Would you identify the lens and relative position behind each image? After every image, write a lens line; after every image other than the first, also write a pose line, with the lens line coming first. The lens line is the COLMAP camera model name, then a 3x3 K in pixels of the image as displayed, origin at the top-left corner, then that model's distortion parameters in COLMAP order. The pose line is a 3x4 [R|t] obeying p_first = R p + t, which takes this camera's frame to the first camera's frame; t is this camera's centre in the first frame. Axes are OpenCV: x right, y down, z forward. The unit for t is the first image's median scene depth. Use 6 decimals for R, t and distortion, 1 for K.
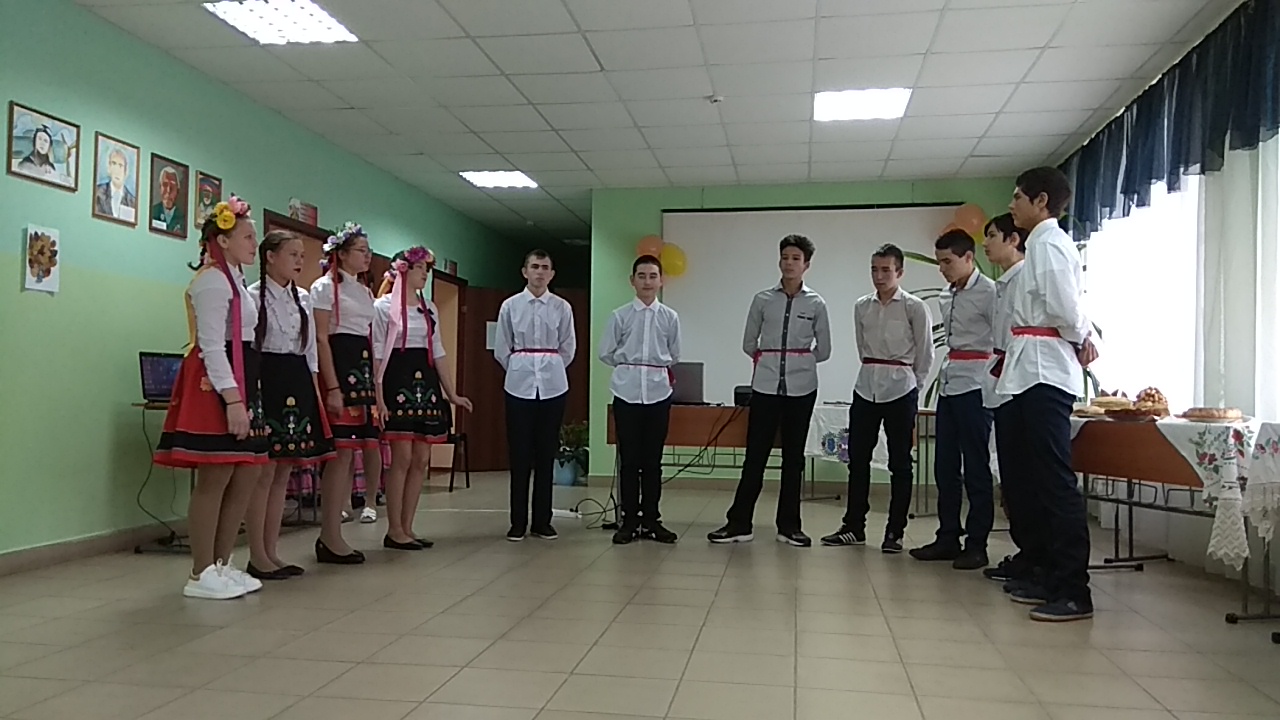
lens RADIAL K [[991.7, 0, 640.0], [0, 991.7, 360.0], [0, 0, 1]] dist [0.132302, -0.161030]
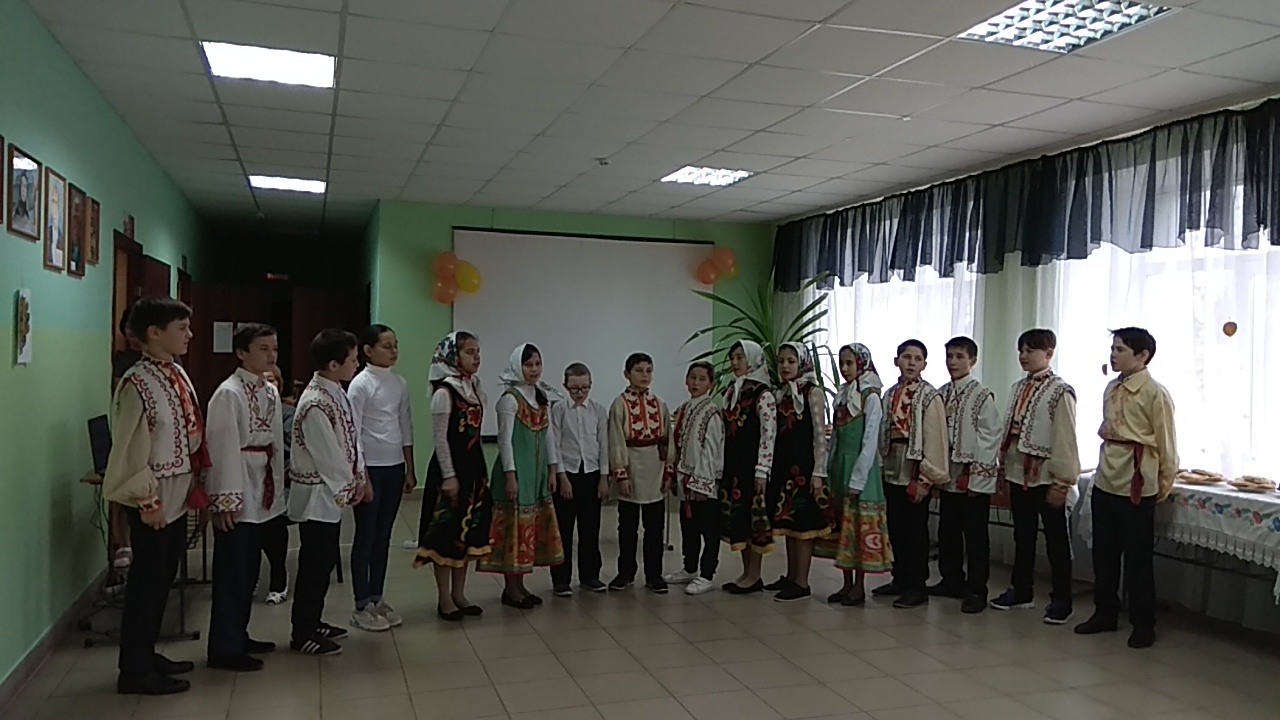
lens RADIAL K [[991.7, 0, 640.0], [0, 991.7, 360.0], [0, 0, 1]] dist [0.132302, -0.161030]
pose [[0.887741, 0.001541, 0.460340, -0.383524], [-0.024912, 0.998690, 0.044697, -0.089571], [-0.459669, -0.051147, 0.886616, -0.001718]]
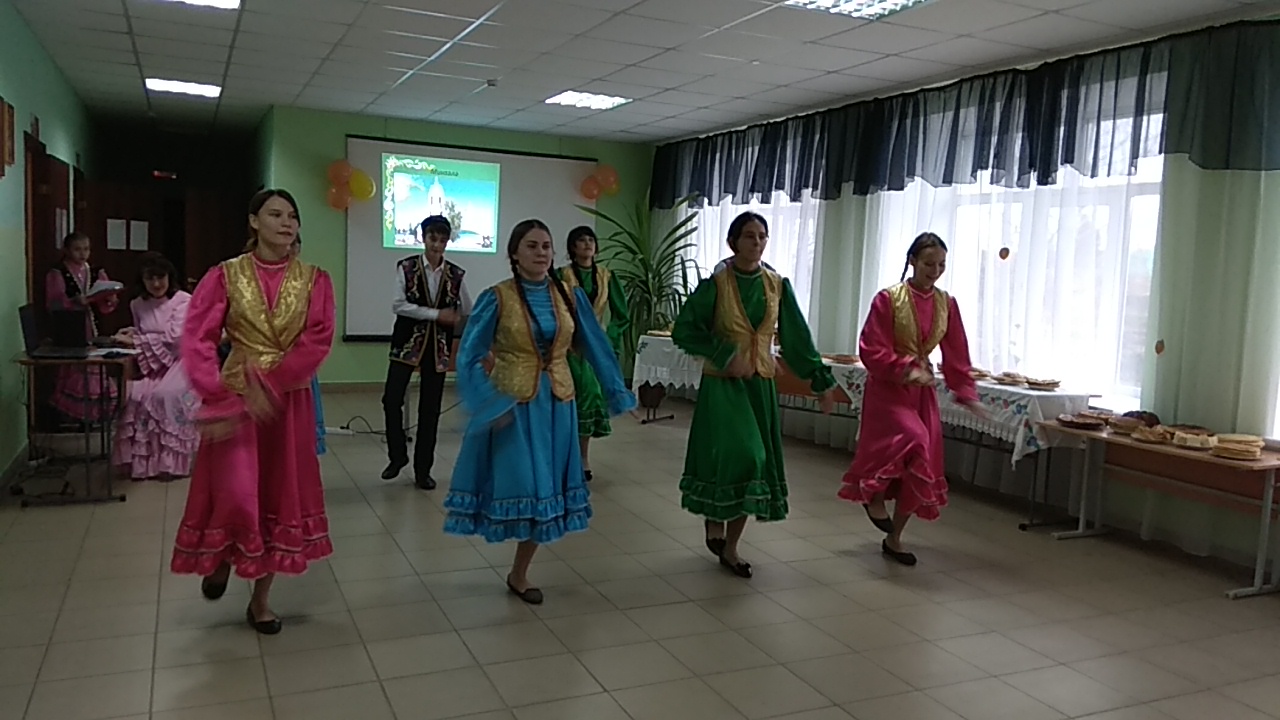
lens RADIAL K [[991.7, 0, 640.0], [0, 991.7, 360.0], [0, 0, 1]] dist [0.132302, -0.161030]
pose [[0.835324, -0.027338, 0.549077, -0.432818], [-0.053483, 0.989984, 0.130655, -0.096210], [-0.547150, -0.138505, 0.825496, -0.131018]]
